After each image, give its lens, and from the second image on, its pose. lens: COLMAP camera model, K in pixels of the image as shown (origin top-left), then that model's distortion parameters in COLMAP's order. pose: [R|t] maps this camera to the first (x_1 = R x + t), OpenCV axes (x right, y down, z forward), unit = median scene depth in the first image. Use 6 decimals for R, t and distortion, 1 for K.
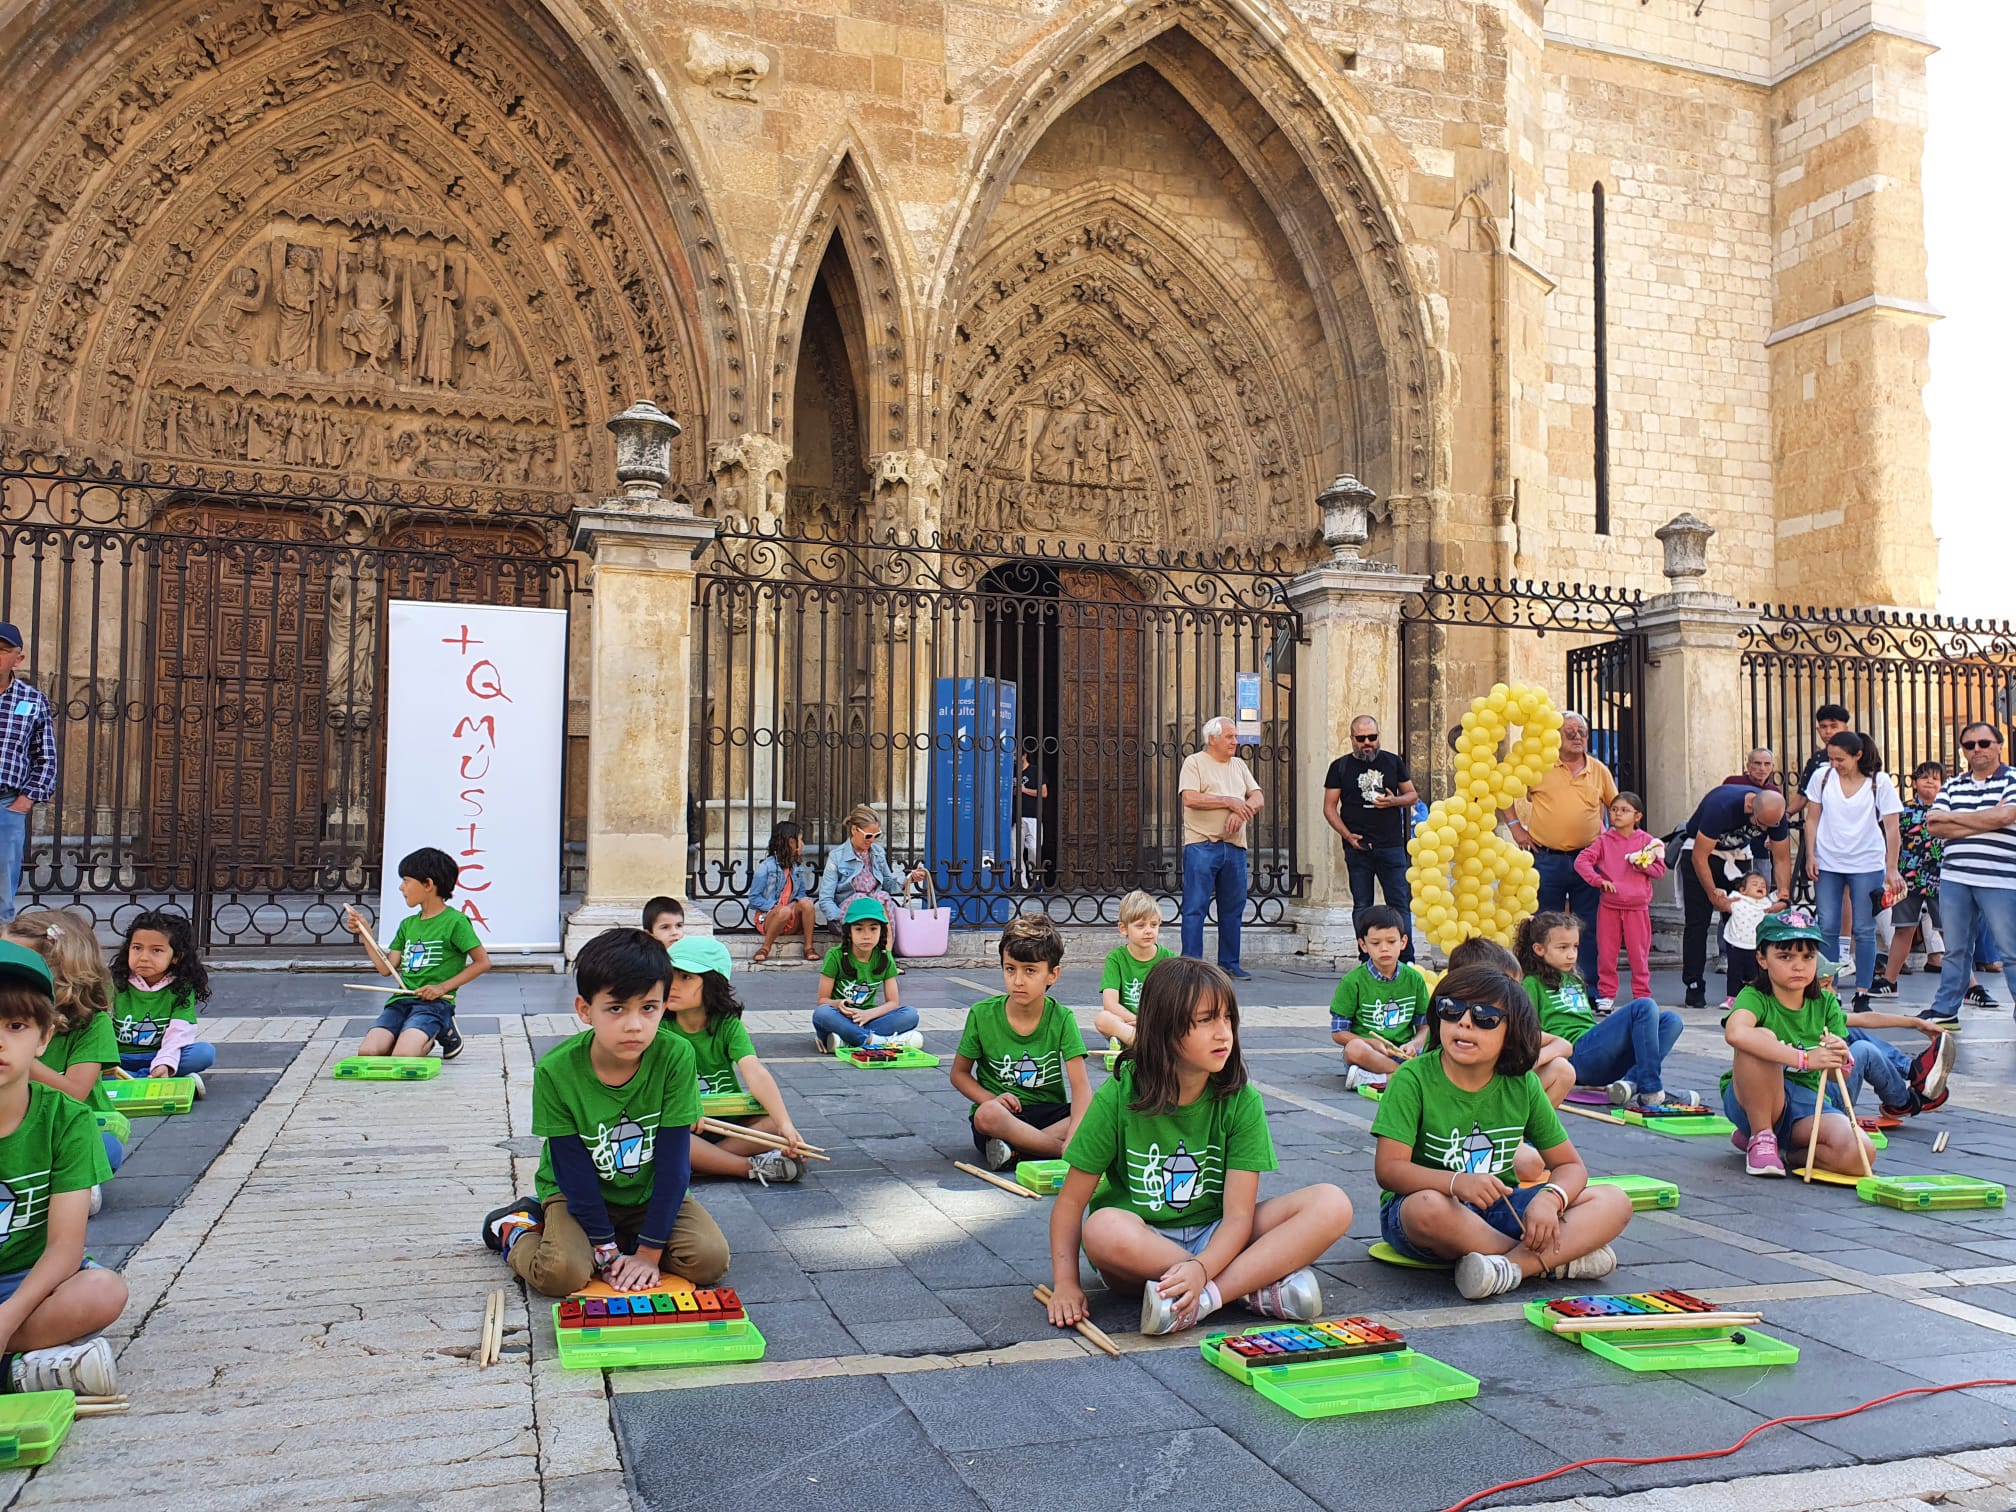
lens RADIAL K [[1568.0, 0, 1030.3], [0, 1568.0, 763.9], [0, 0, 1]] dist [0.006175, 0.021182]
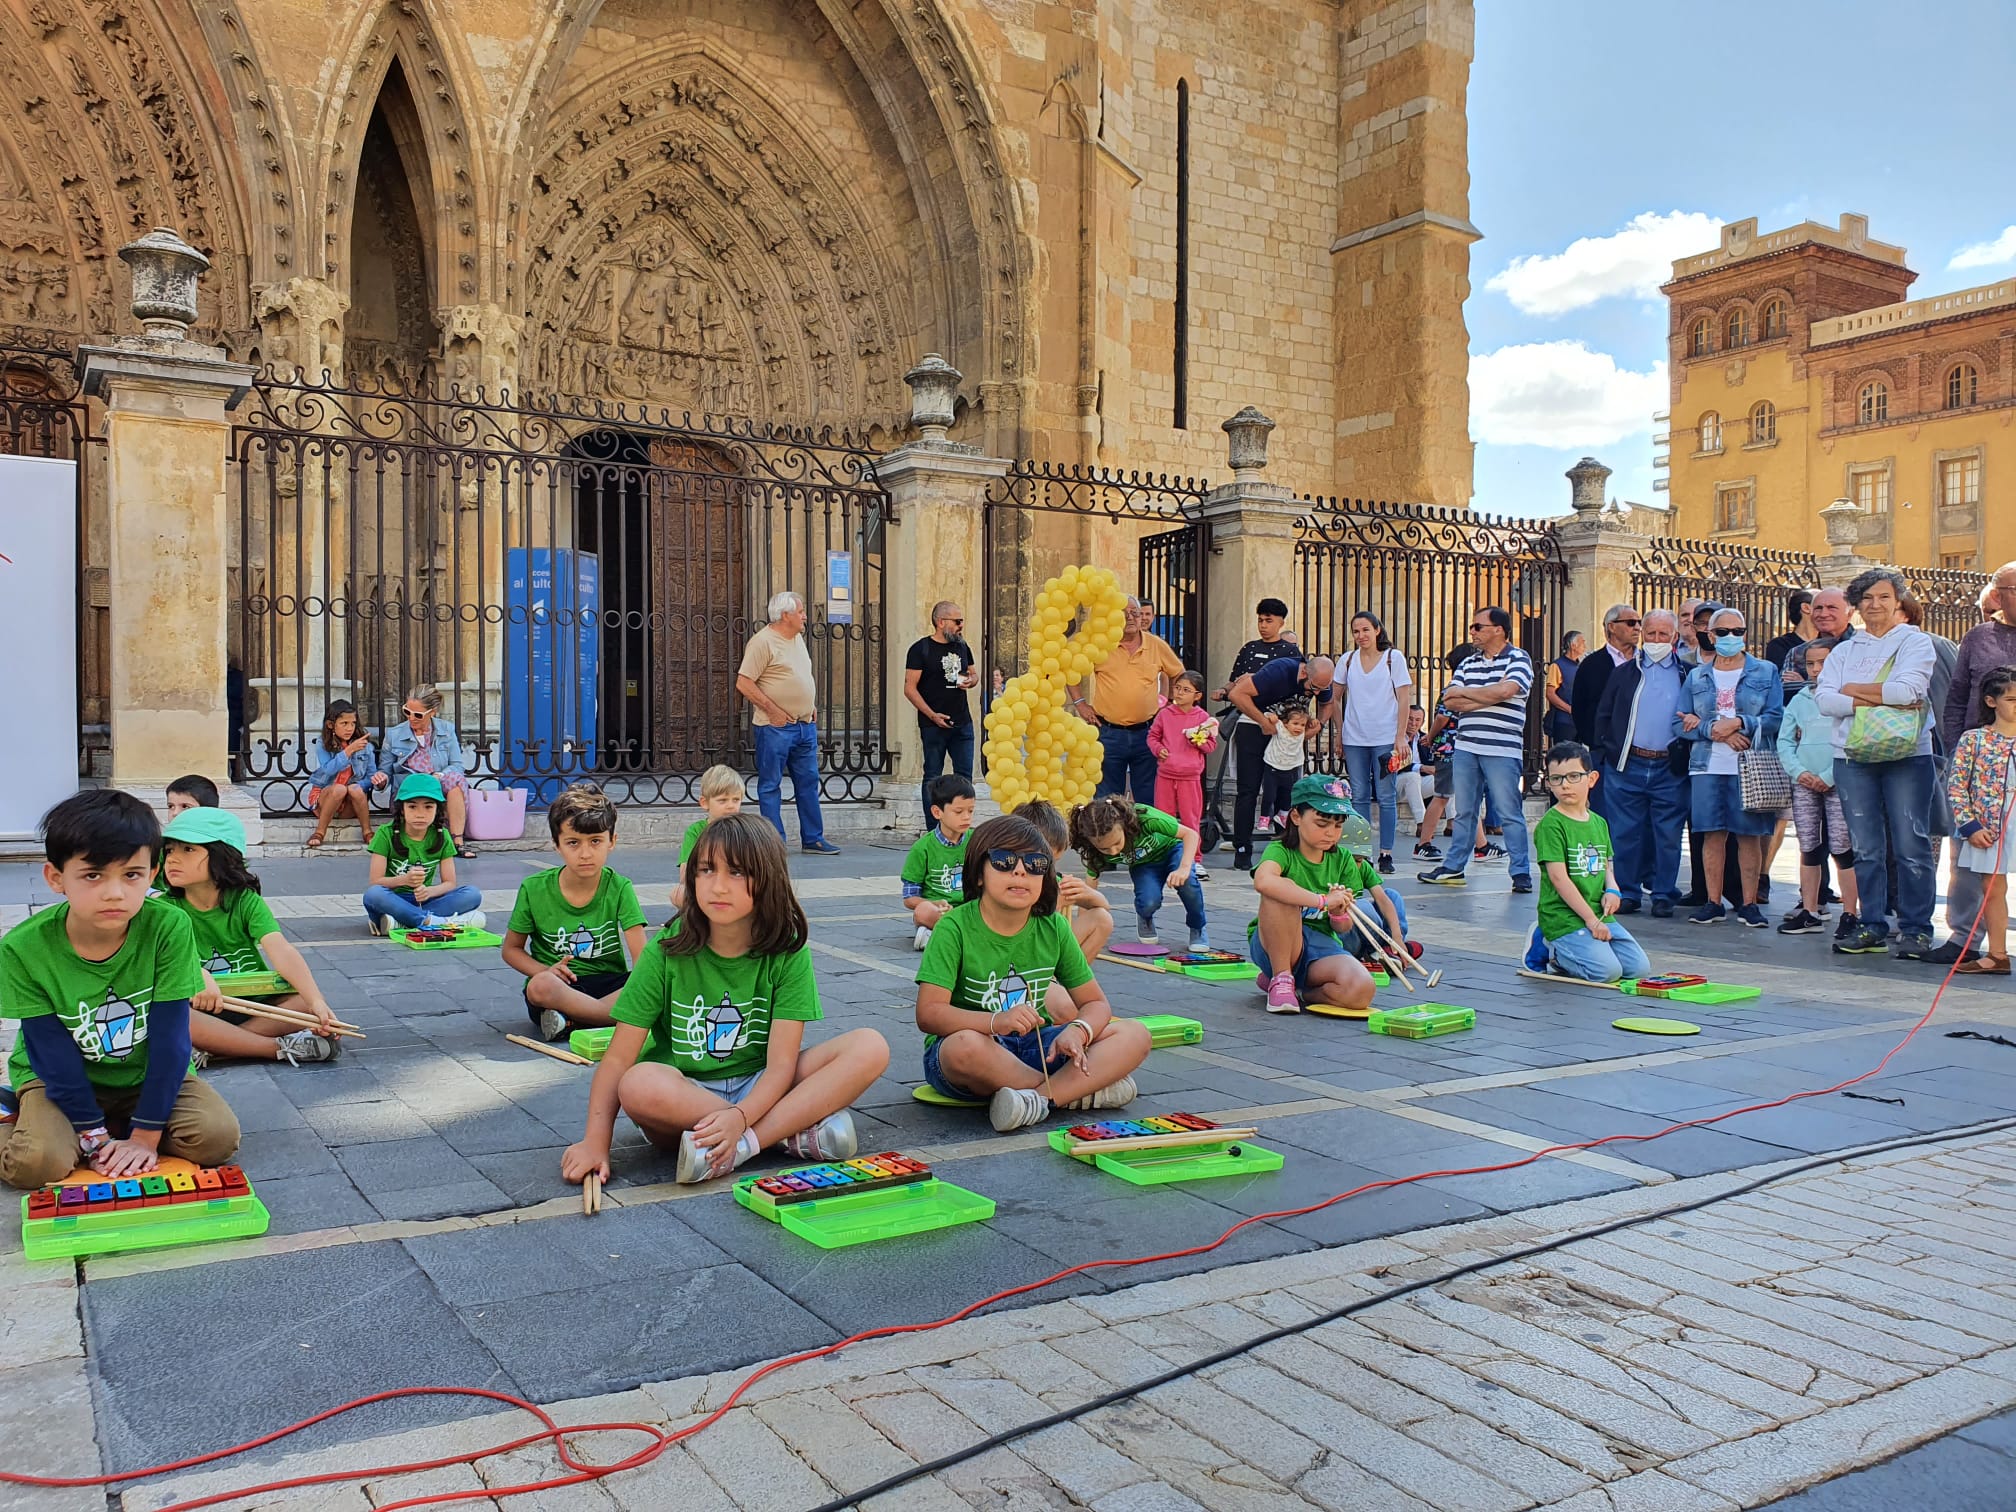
lens RADIAL K [[1568.0, 0, 973.3], [0, 1568.0, 756.6], [0, 0, 1]] dist [0.006175, 0.021182]
pose [[0.976729, -0.007010, 0.214364, 0.006231], [-0.007773, 0.997652, 0.068044, 0.002952], [-0.214338, -0.068126, 0.974381, -0.000357]]
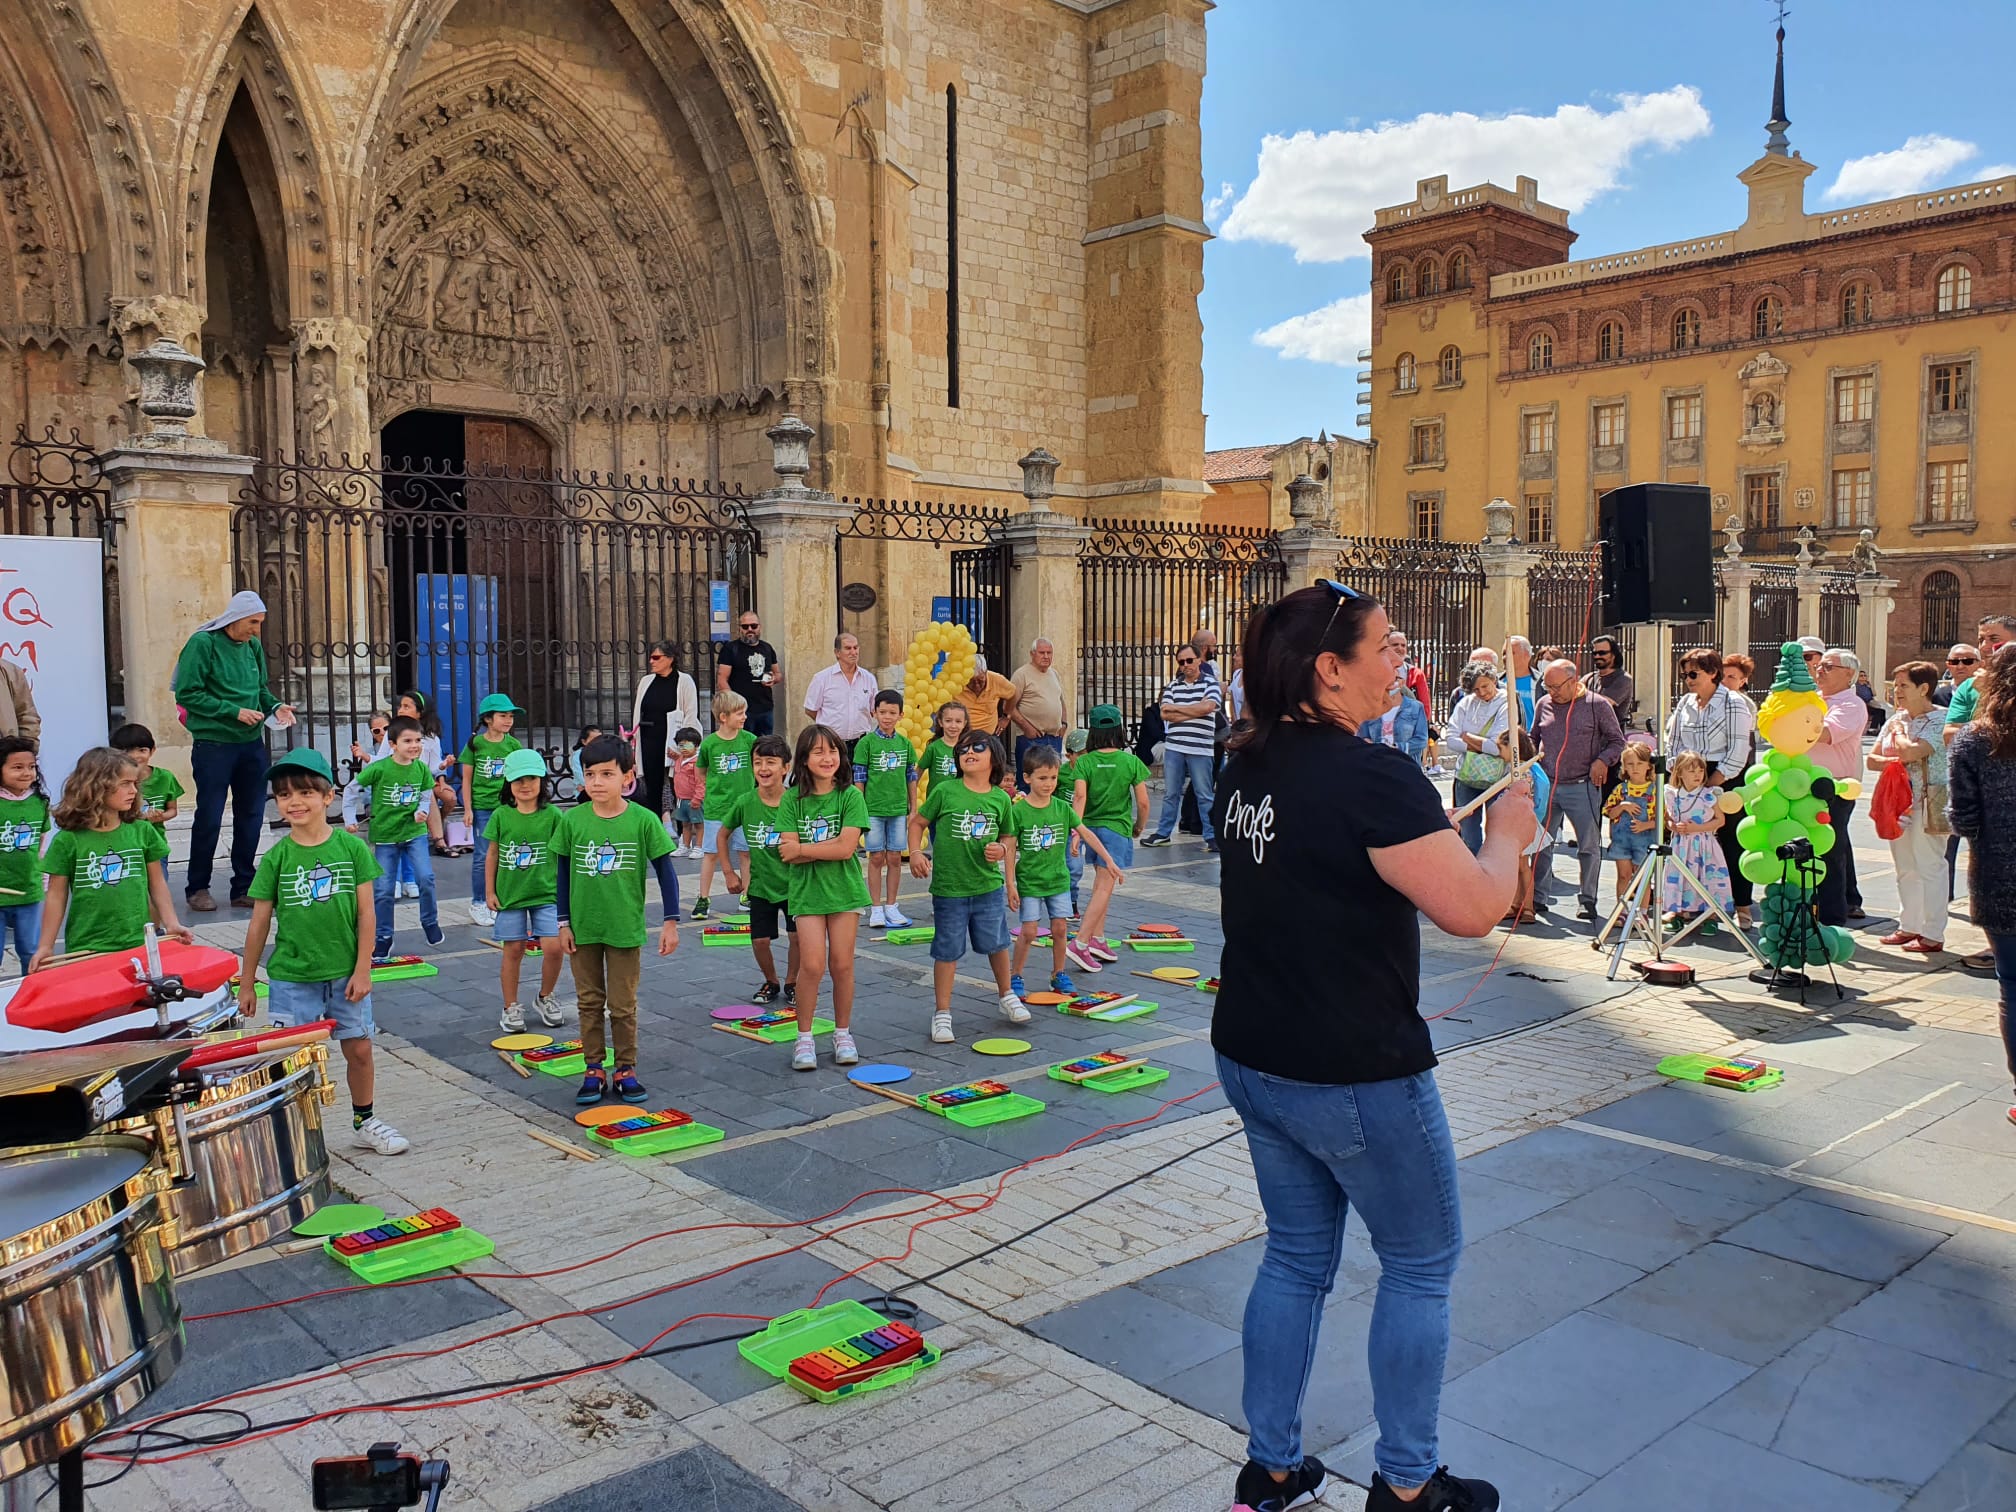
lens RADIAL K [[1568.0, 0, 993.0], [0, 1568.0, 741.0], [0, 0, 1]] dist [0.006175, 0.021182]
pose [[0.922319, -0.037947, 0.384563, -0.081477], [-0.008470, 0.992943, 0.118292, -0.049535], [-0.386338, -0.112360, 0.915488, -0.123286]]
